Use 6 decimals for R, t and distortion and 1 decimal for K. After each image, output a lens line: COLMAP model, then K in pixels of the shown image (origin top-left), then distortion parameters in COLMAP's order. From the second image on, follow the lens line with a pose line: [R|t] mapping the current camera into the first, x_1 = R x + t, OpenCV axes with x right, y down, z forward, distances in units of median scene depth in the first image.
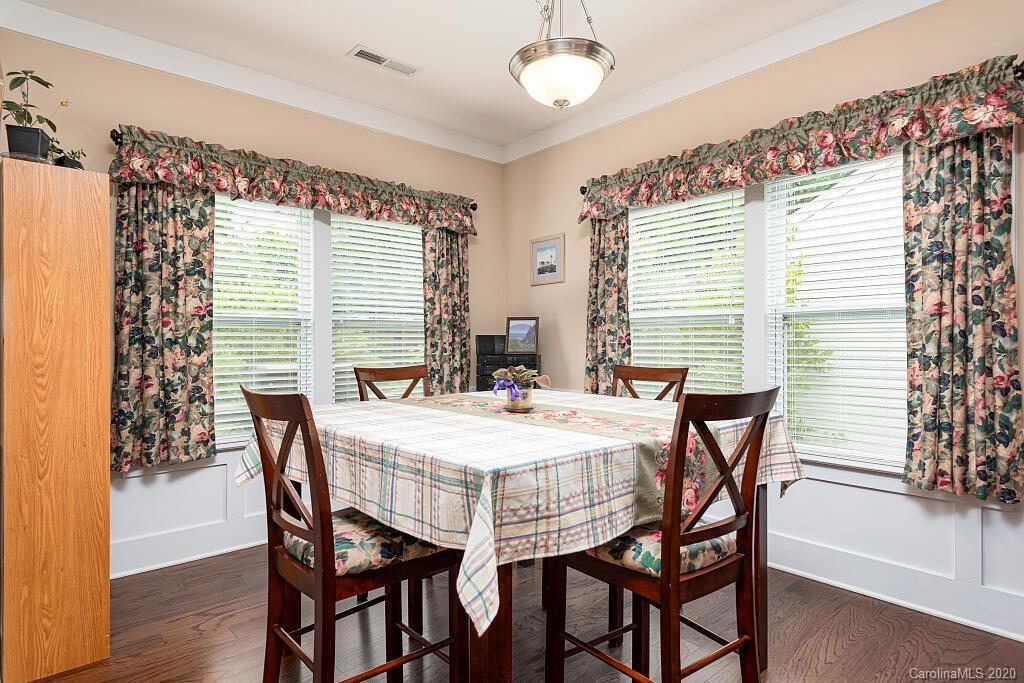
lens RADIAL K [[560.5, 0, 512.0], [0, 560.5, 341.5], [0, 0, 1]] dist [0.037752, -0.024711]
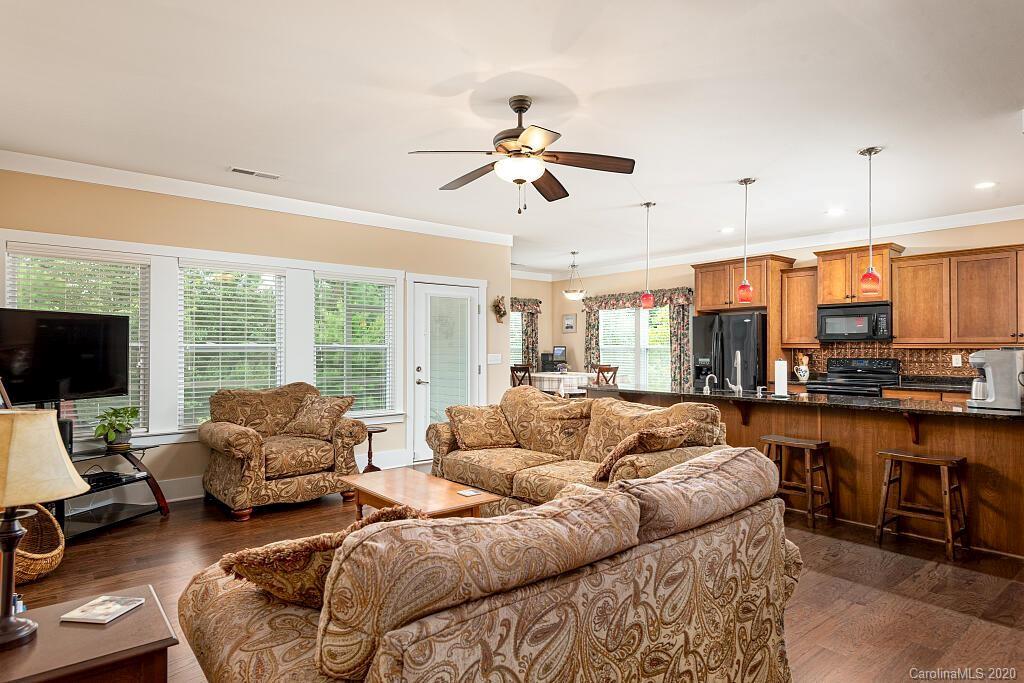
lens RADIAL K [[569.0, 0, 509.1], [0, 569.0, 345.4], [0, 0, 1]] dist [0.026860, -0.025747]
pose [[0.999530, 0.004467, -0.030316, -0.155992], [-0.004710, 0.999957, -0.007951, -0.030650], [0.030279, 0.008090, 0.999509, -1.868306]]
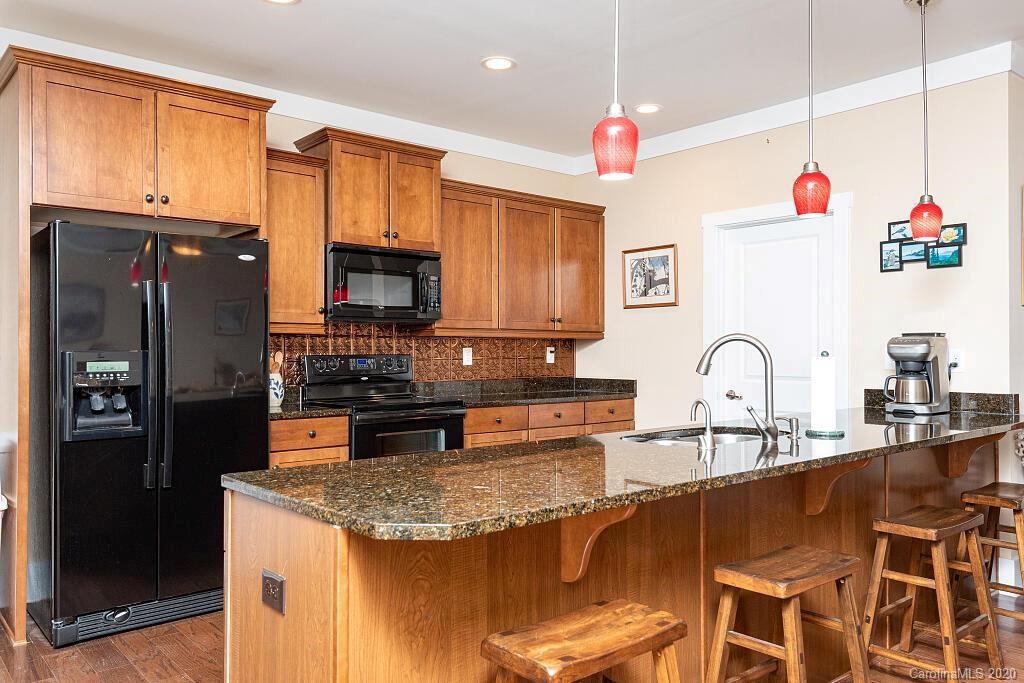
lens RADIAL K [[773.3, 0, 512.0], [0, 773.3, 341.5], [0, 0, 1]] dist [-0.000273, -0.000703]
pose [[0.004098, 0.013558, 0.999900, -0.399708], [-0.001904, 0.999906, -0.013551, -0.013474], [-0.999990, -0.001848, 0.004123, -0.152771]]
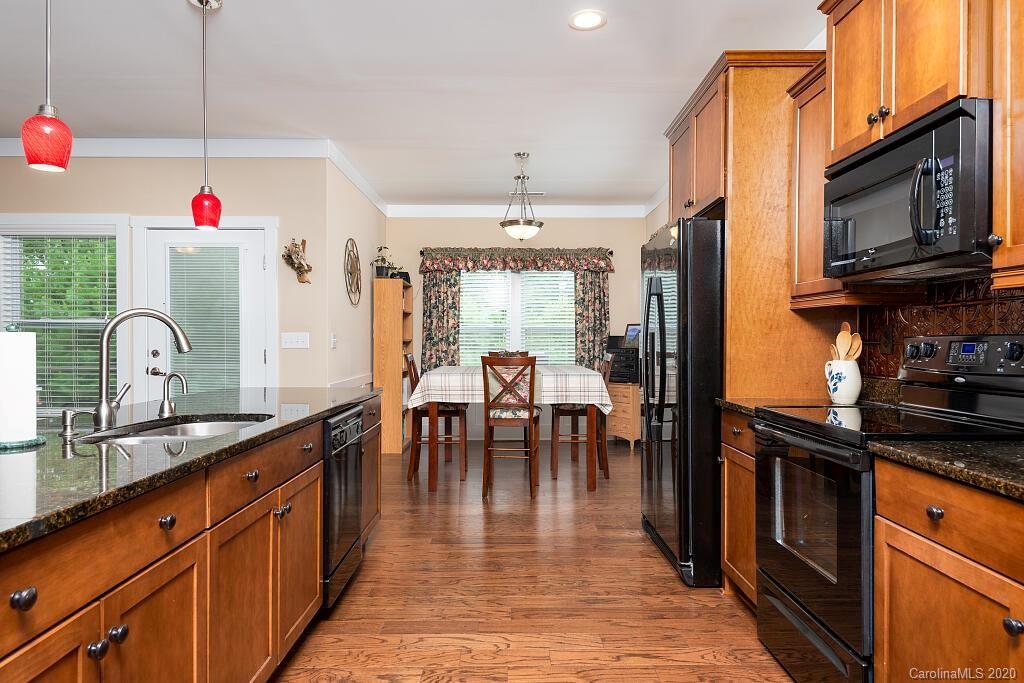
lens RADIAL K [[644.6, 0, 512.0], [0, 644.6, 341.5], [0, 0, 1]] dist [0.045624, 0.000381]
pose [[0.757639, 0.005719, -0.652648, 1.063427], [-0.003203, 0.999982, 0.005045, -0.004089], [0.652665, -0.001732, 0.757644, -0.629474]]
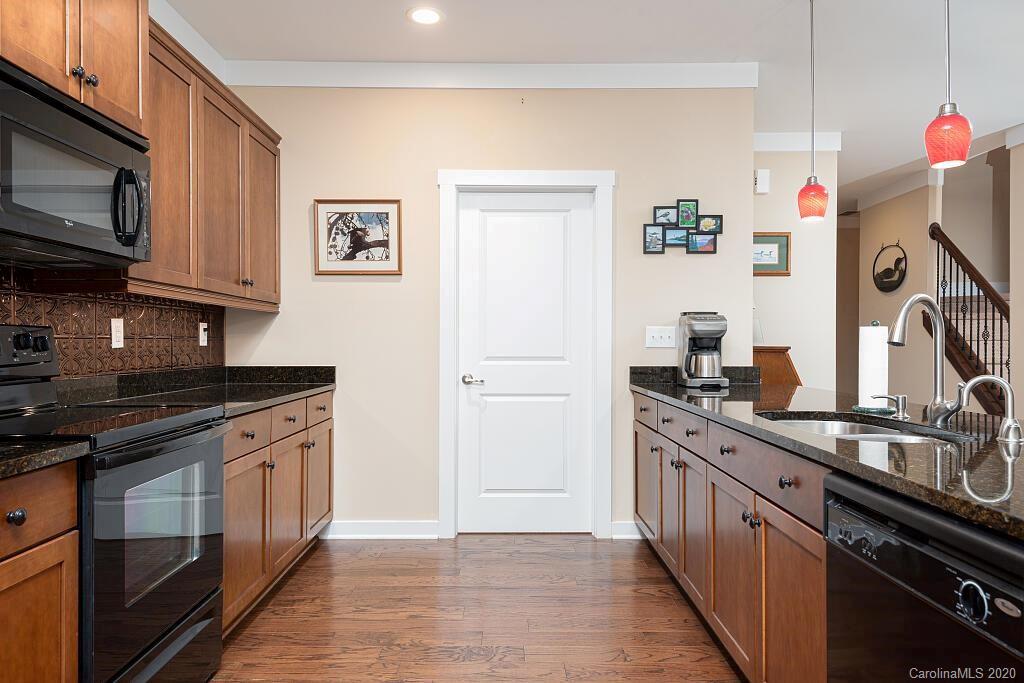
lens RADIAL K [[684.6, 0, 525.3], [0, 684.6, 339.4], [0, 0, 1]] dist [0.031680, -0.002351]
pose [[-0.763662, 0.003681, 0.645605, 0.269097], [-0.000683, 0.999979, -0.006510, 0.008145], [-0.645615, -0.005412, -0.763644, 0.264523]]
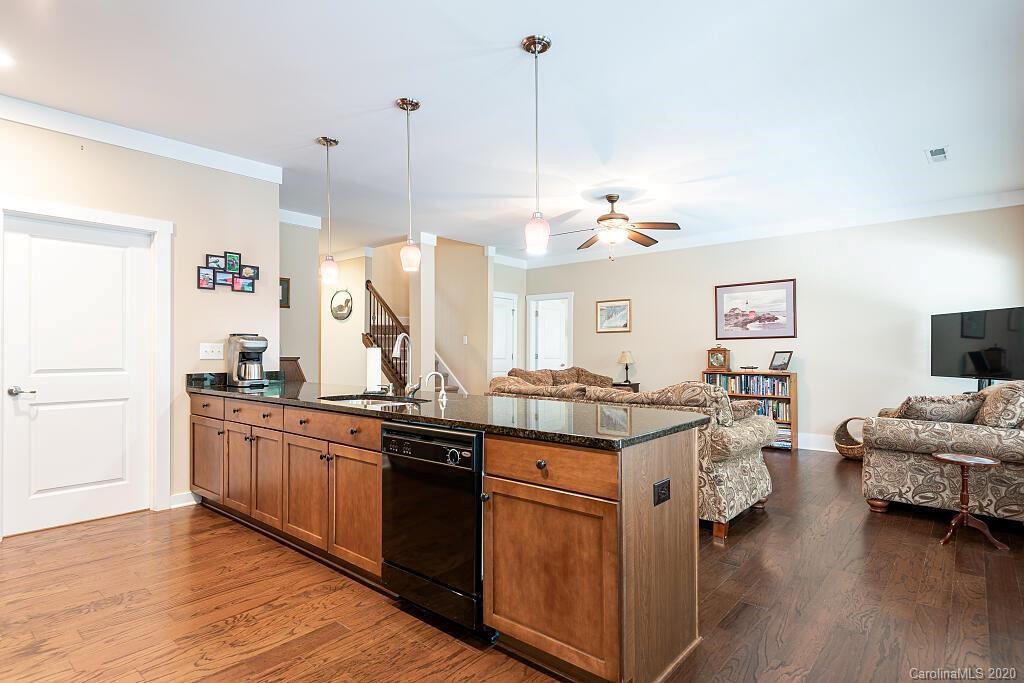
lens RADIAL K [[533.1, 0, 512.0], [0, 533.1, 341.5], [0, 0, 1]] dist [0.004255, 0.000168]
pose [[-0.989360, 0.001458, -0.145483, 0.341162], [0.004026, 0.999841, -0.017362, -0.002076], [0.145434, -0.017763, -0.989208, 0.535567]]
